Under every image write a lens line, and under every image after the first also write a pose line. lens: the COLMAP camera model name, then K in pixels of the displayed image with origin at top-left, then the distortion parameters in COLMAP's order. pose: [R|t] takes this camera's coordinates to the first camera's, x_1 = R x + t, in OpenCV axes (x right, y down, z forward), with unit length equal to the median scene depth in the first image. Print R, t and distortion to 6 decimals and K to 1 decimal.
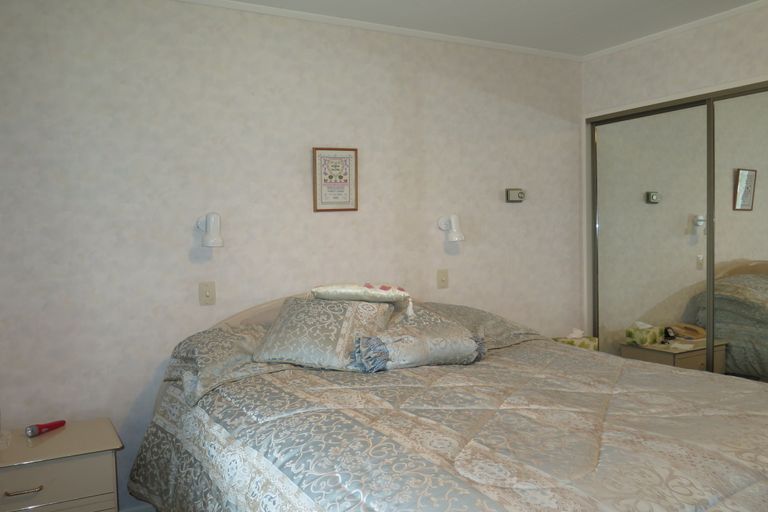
lens RADIAL K [[643.4, 0, 384.5], [0, 643.4, 255.6], [0, 0, 1]] dist [-0.007041, -0.008237]
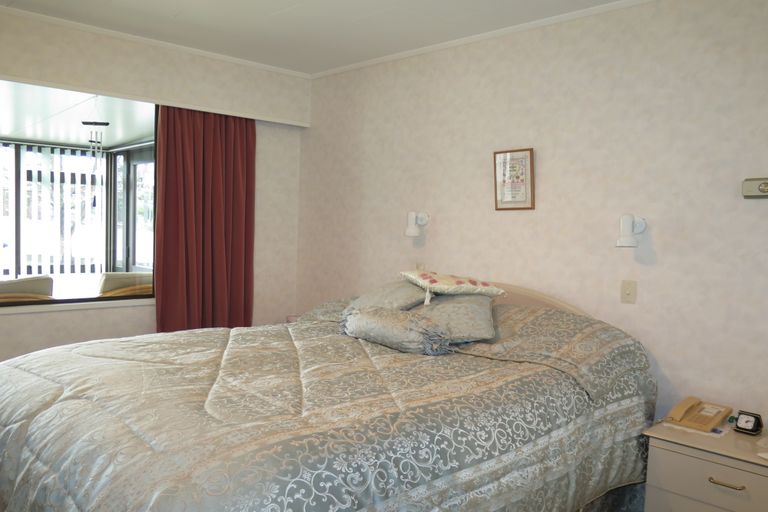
lens RADIAL K [[643.4, 0, 385.2], [0, 643.4, 256.6], [0, 0, 1]] dist [-0.007041, -0.008237]
pose [[0.273340, 0.070522, -0.959329, 0.877110], [-0.073128, 0.995946, 0.052377, -0.032673], [0.959134, 0.055837, 0.277389, 0.509866]]
